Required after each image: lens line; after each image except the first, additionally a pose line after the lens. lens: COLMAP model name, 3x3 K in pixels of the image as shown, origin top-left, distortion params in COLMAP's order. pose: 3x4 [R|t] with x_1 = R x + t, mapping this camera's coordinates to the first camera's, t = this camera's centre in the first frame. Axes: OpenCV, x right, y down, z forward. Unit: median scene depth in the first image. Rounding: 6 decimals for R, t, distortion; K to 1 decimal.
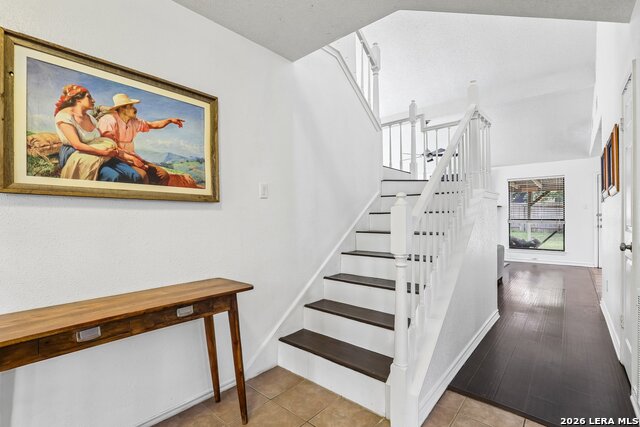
lens RADIAL K [[299.8, 0, 323.0], [0, 299.8, 217.1], [0, 0, 1]] dist [-0.003252, -0.000977]
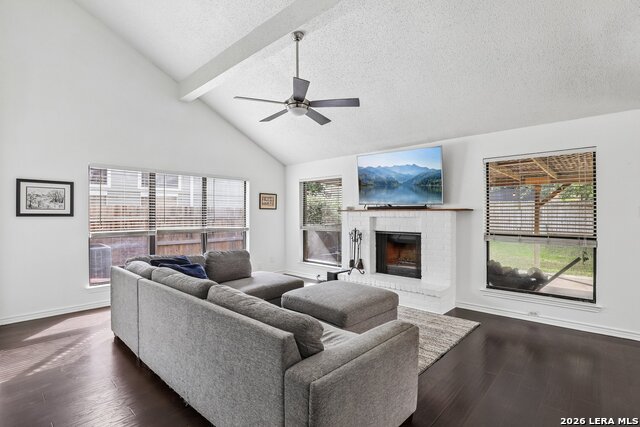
lens RADIAL K [[312.5, 0, 320.0], [0, 312.5, 213.5], [0, 0, 1]] dist [0.001660, 0.000601]
pose [[0.999239, 0.006489, -0.038473, 0.348586], [-0.006528, 0.999978, -0.000895, -0.026642], [0.038466, 0.001146, 0.999259, 0.435880]]
